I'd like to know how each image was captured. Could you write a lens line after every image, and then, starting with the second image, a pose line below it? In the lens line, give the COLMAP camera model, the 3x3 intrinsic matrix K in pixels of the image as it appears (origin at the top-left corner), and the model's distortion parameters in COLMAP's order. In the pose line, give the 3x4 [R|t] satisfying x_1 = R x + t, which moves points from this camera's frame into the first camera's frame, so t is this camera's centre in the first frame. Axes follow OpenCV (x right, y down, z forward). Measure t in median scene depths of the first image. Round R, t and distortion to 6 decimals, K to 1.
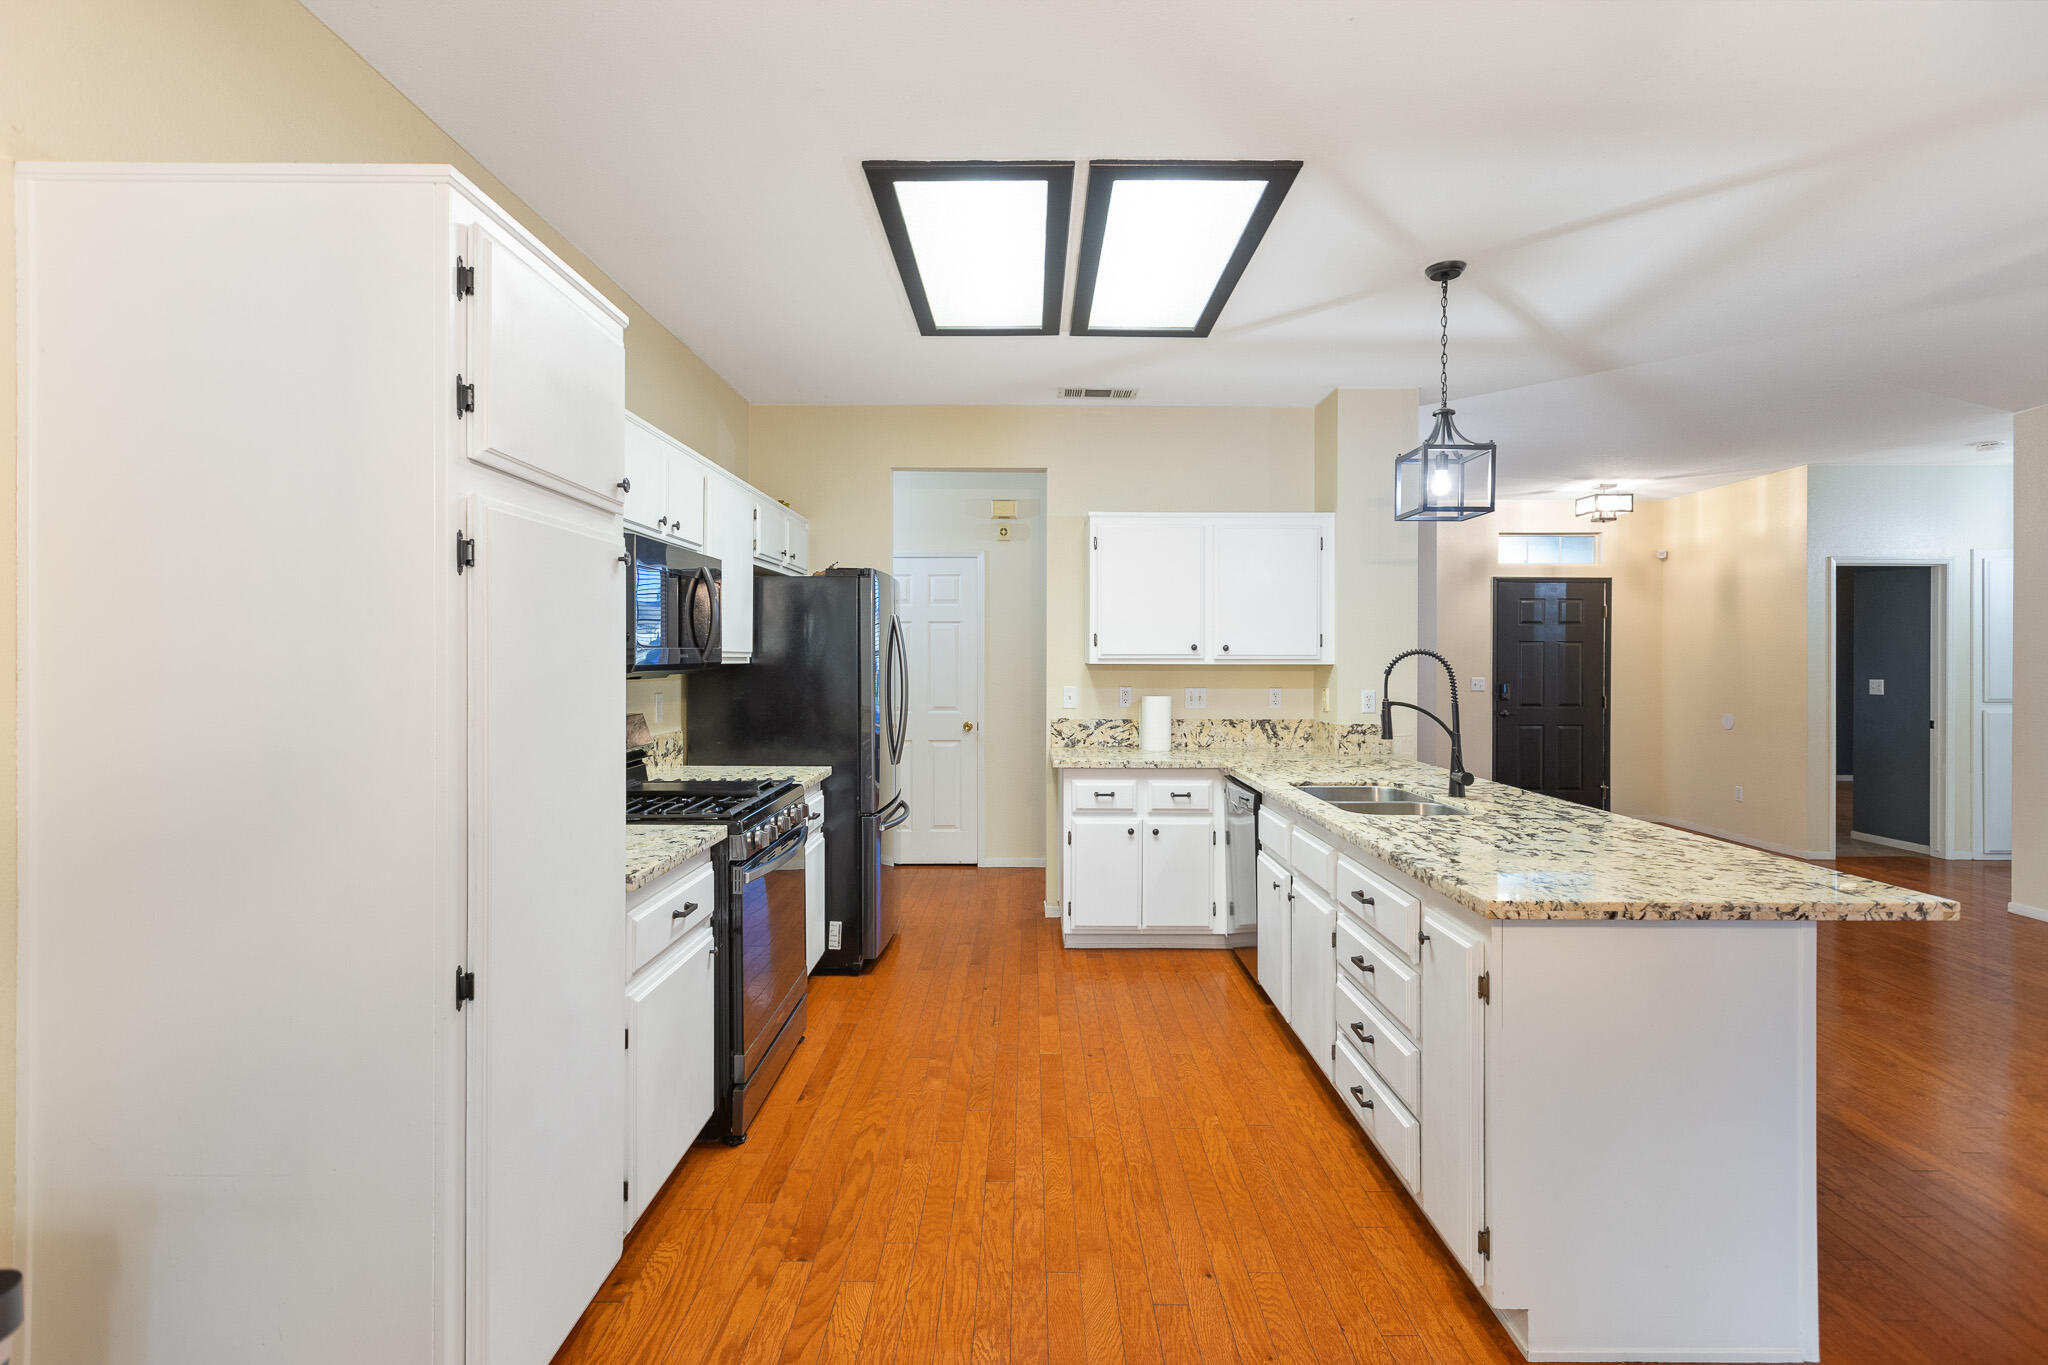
lens RADIAL K [[926.2, 0, 1025.9], [0, 926.2, 658.2], [0, 0, 1]] dist [0.002678, 0.000113]
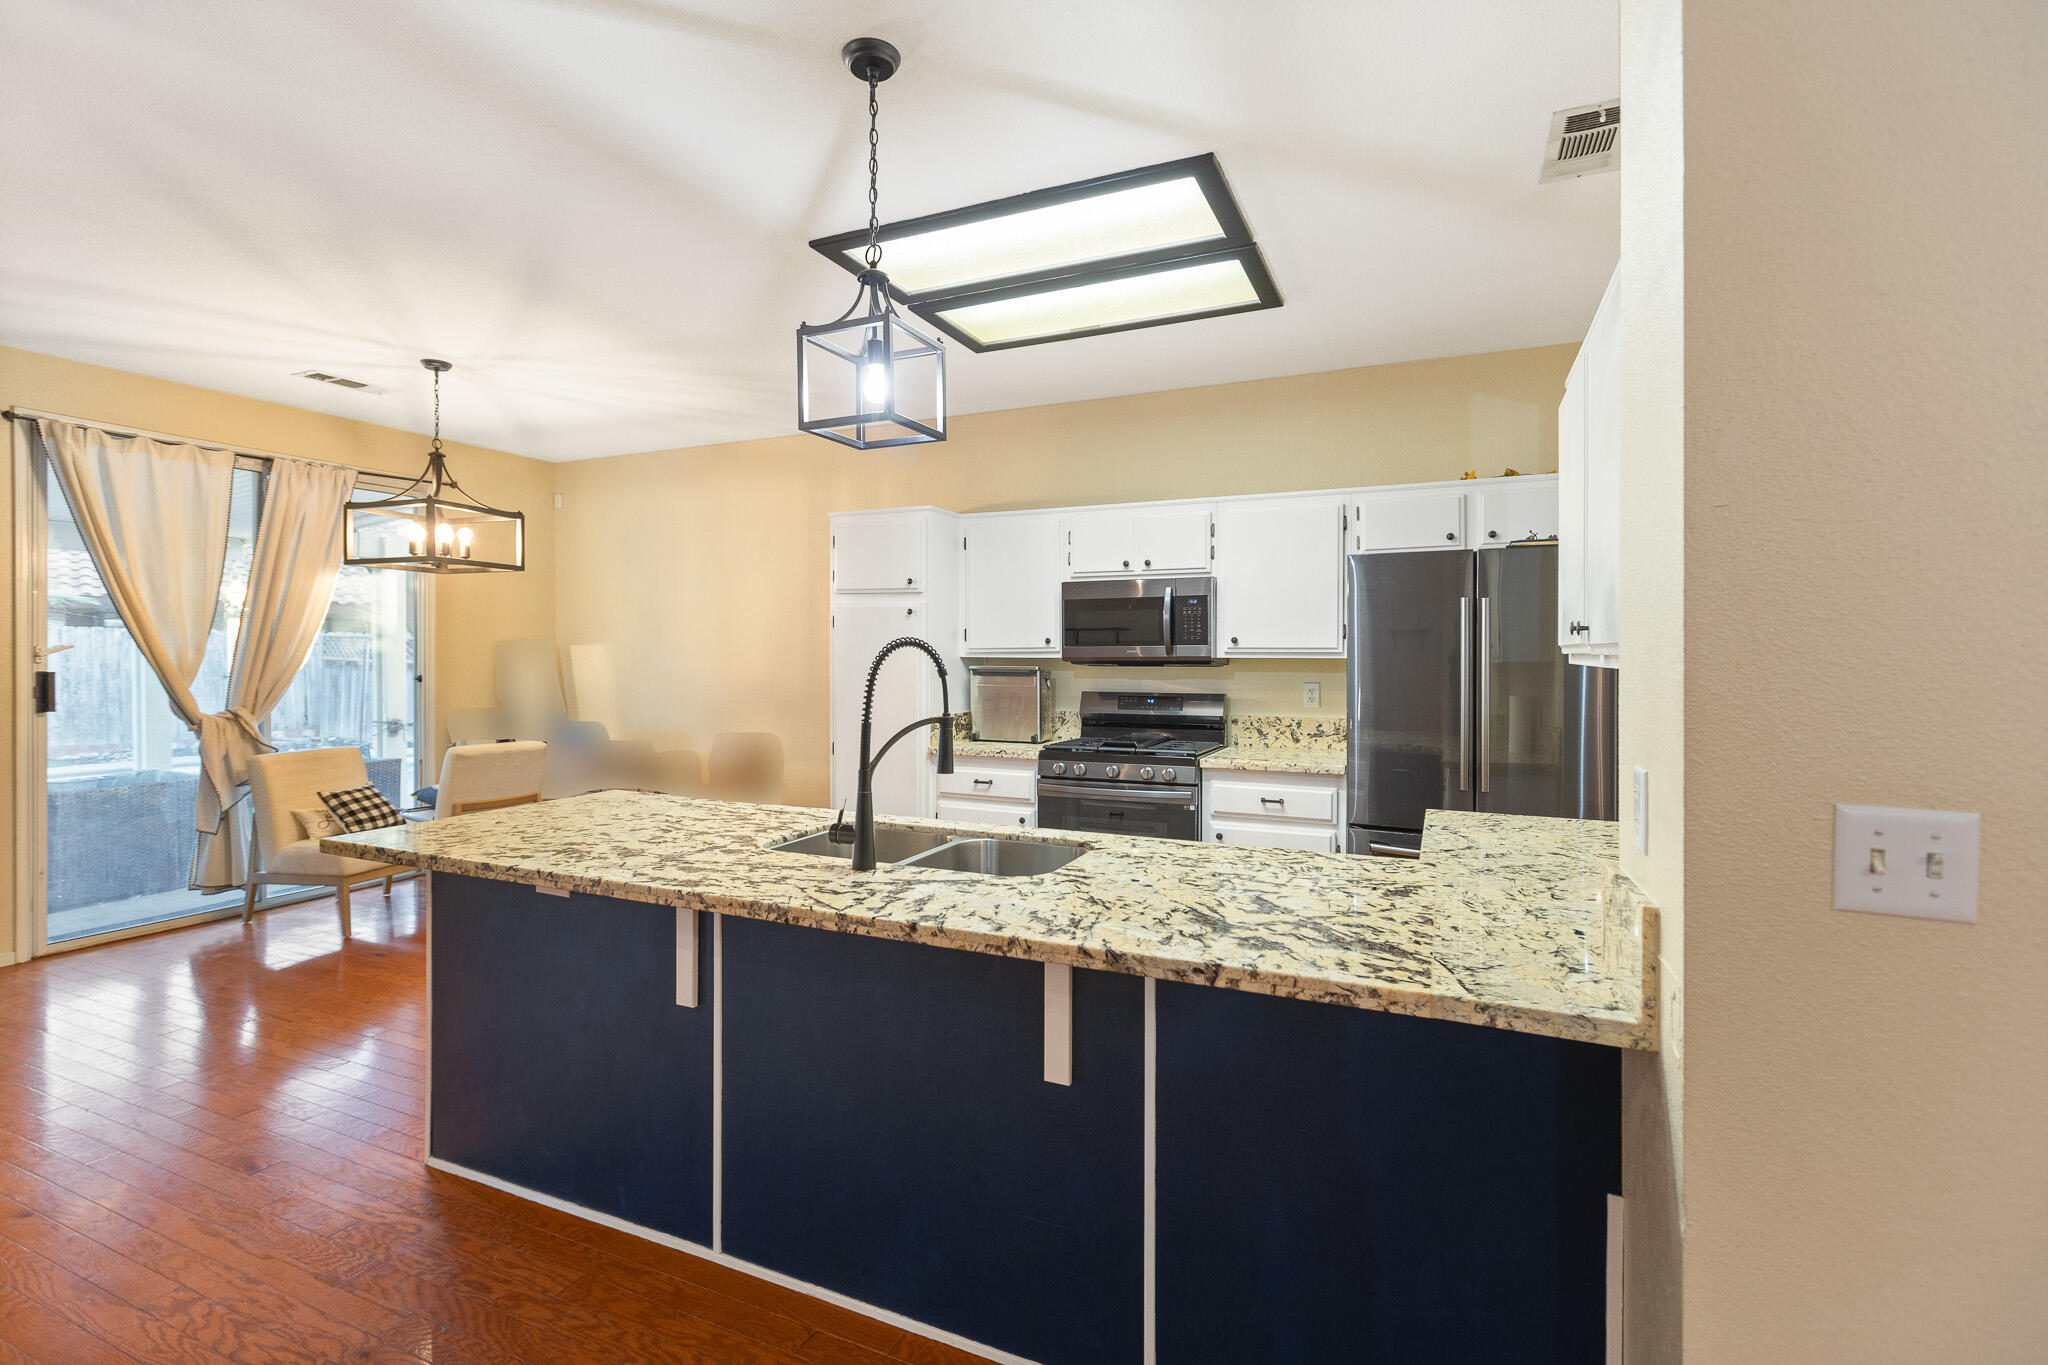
lens RADIAL K [[932.6, 0, 1028.1], [0, 932.6, 659.5], [0, 0, 1]] dist [0.001323, -0.000302]
pose [[-0.405286, 0.005210, -0.914175, 0.902652], [-0.001860, 0.999977, 0.006523, 0.001186], [0.914188, 0.004344, -0.405267, 1.222329]]
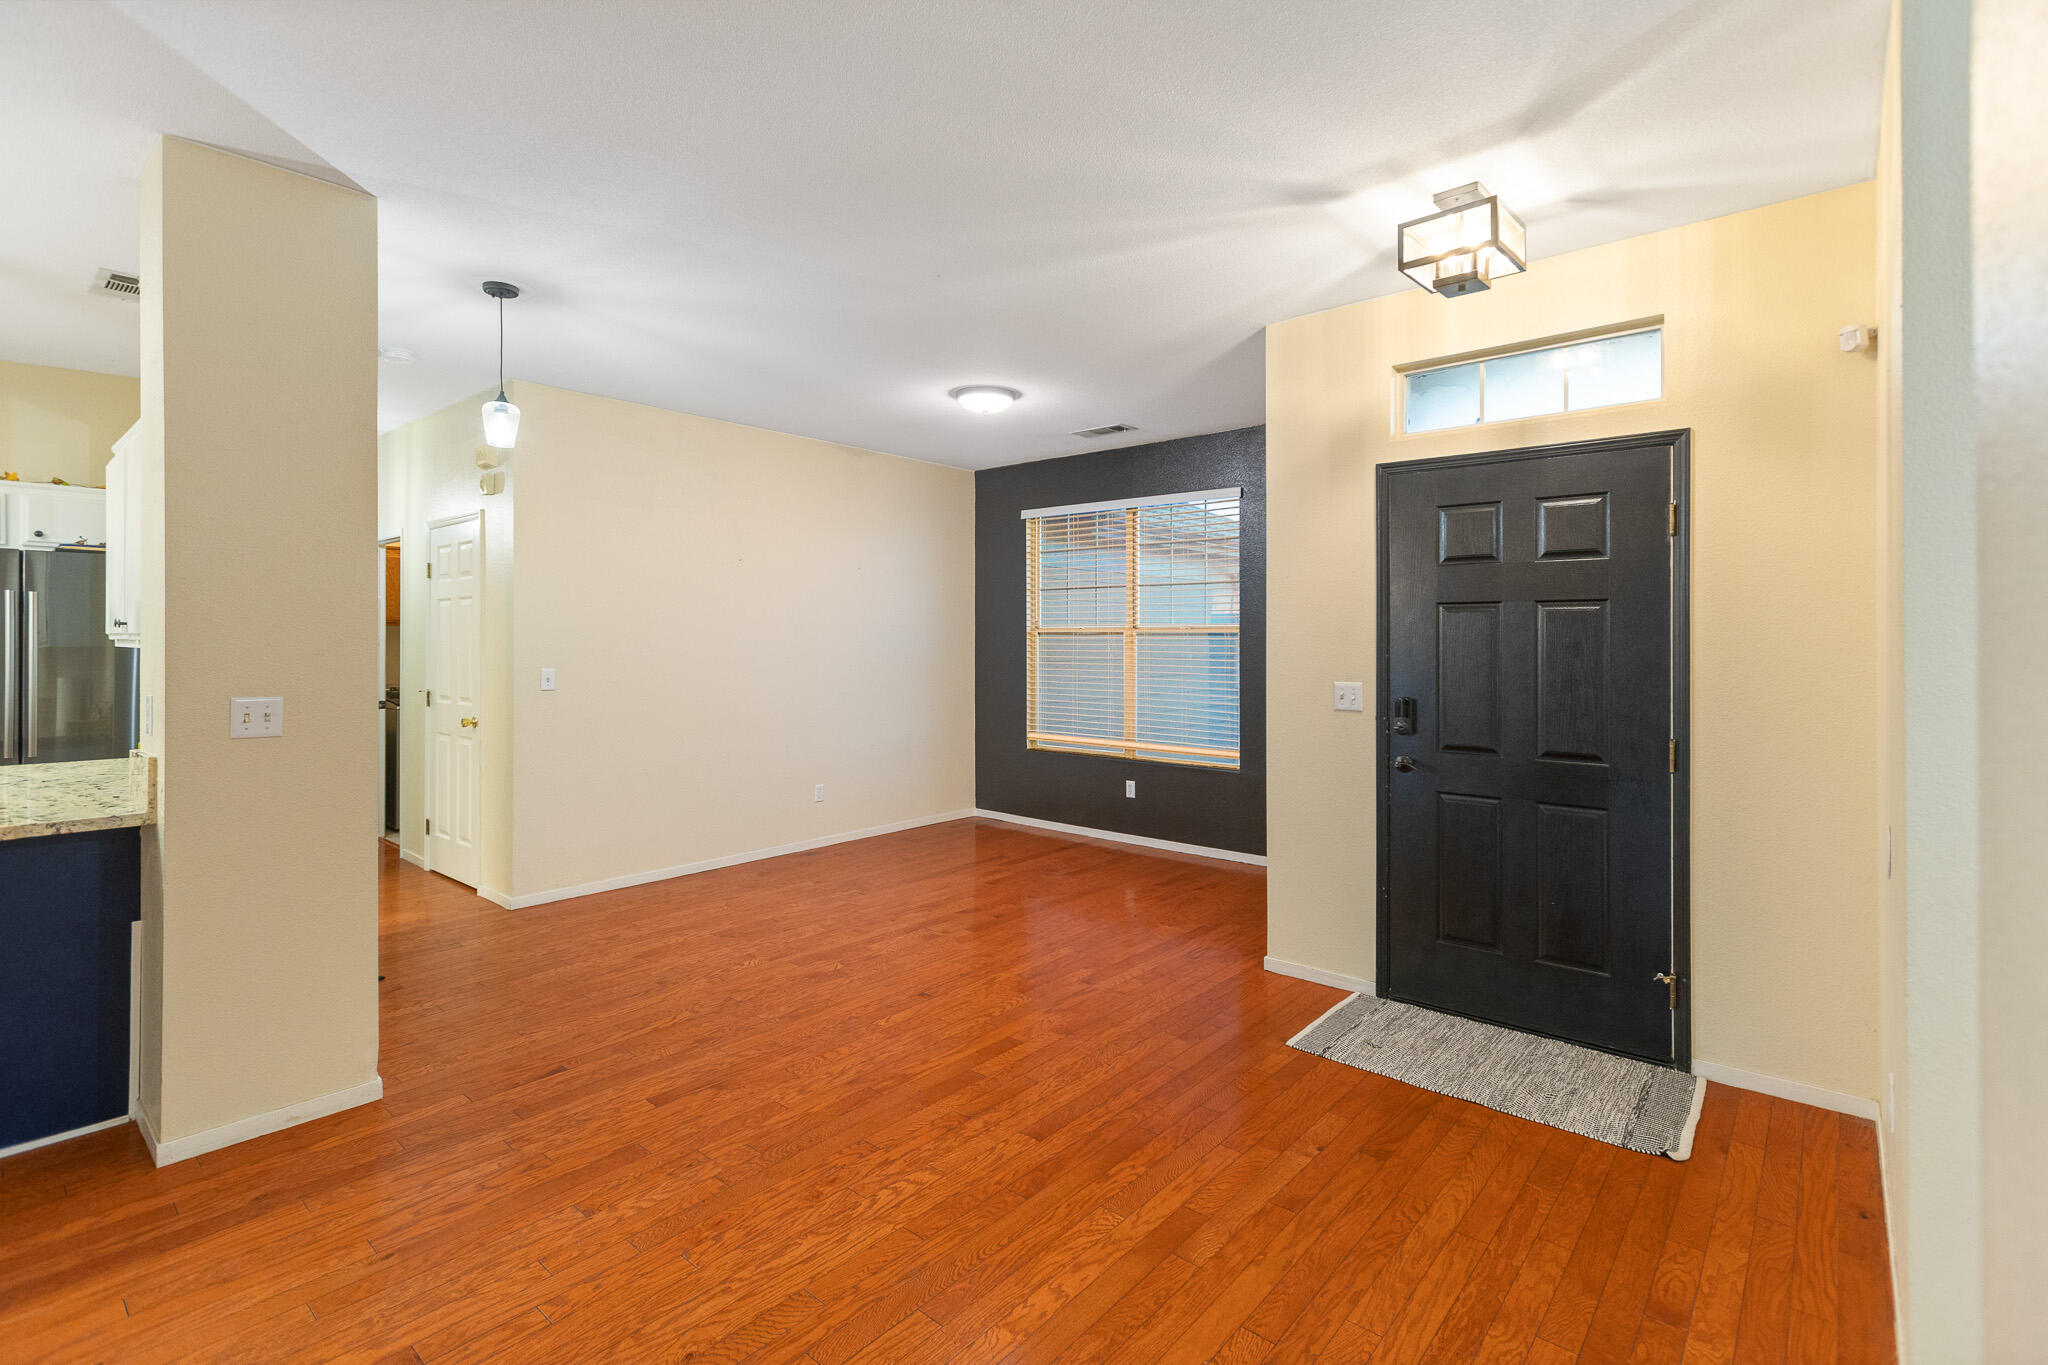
lens RADIAL K [[941.1, 0, 1023.8], [0, 941.1, 638.0], [0, 0, 1]] dist [0.002102, 0.000118]
pose [[0.760347, -0.001331, -0.649516, 1.487179], [-0.001890, 0.999989, -0.004262, 0.001497], [0.649515, 0.004468, 0.760336, 1.174476]]
